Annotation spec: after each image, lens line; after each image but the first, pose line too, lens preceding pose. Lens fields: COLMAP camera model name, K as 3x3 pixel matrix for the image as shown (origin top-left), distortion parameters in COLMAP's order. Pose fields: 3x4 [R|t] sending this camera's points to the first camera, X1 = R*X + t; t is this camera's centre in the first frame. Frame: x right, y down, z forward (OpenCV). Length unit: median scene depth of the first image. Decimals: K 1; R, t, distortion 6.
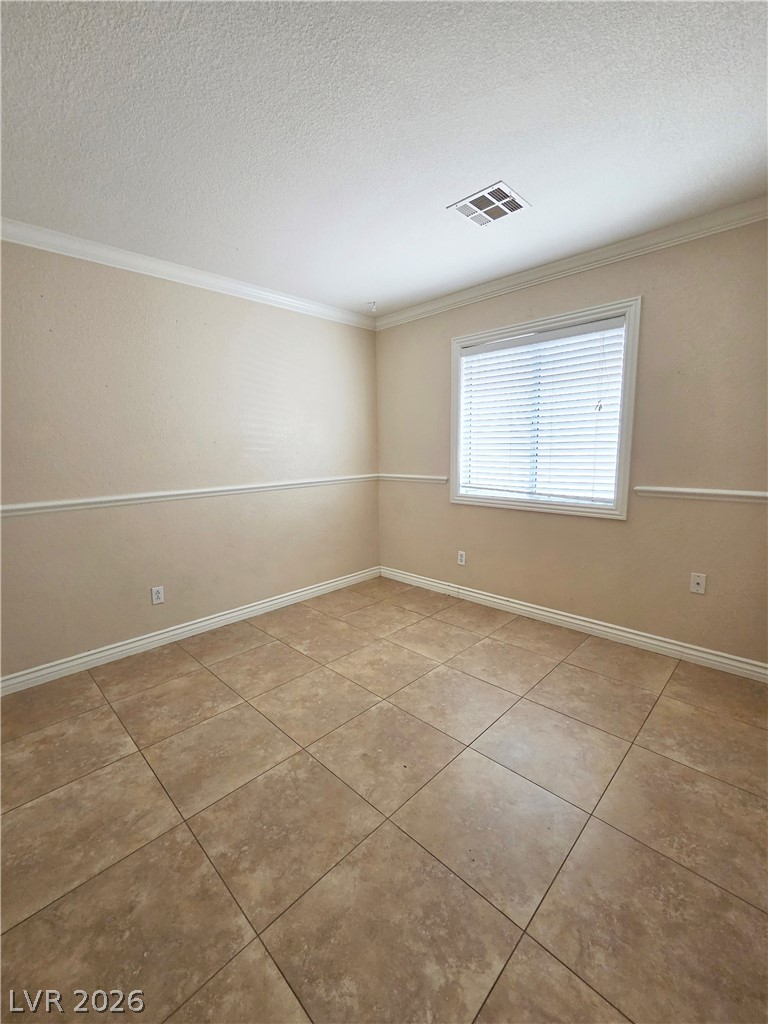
lens RADIAL K [[425.6, 0, 375.2], [0, 425.6, 506.8], [0, 0, 1]] dist [-0.003064, 0.000420]
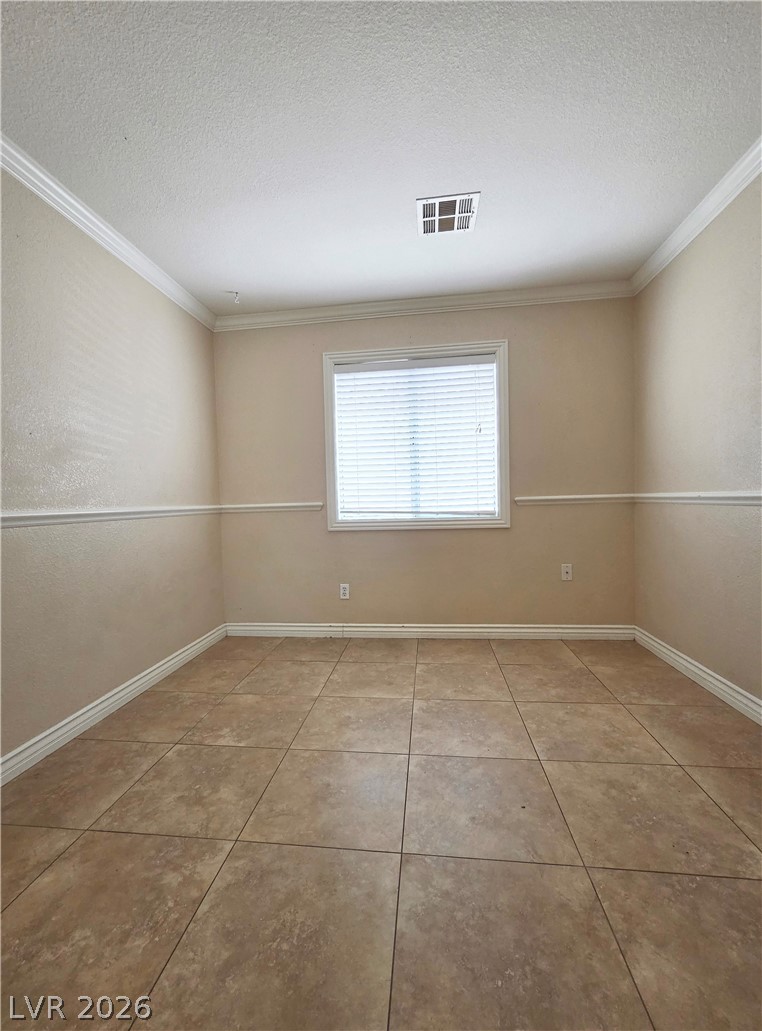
lens RADIAL K [[440.1, 0, 381.0], [0, 440.1, 515.5], [0, 0, 1]] dist [-0.002953, 0.003720]
pose [[0.791026, -0.026462, 0.611209, -0.380075], [0.099692, 0.991286, -0.086104, 0.062258], [-0.603605, 0.129043, 0.786771, 0.256197]]
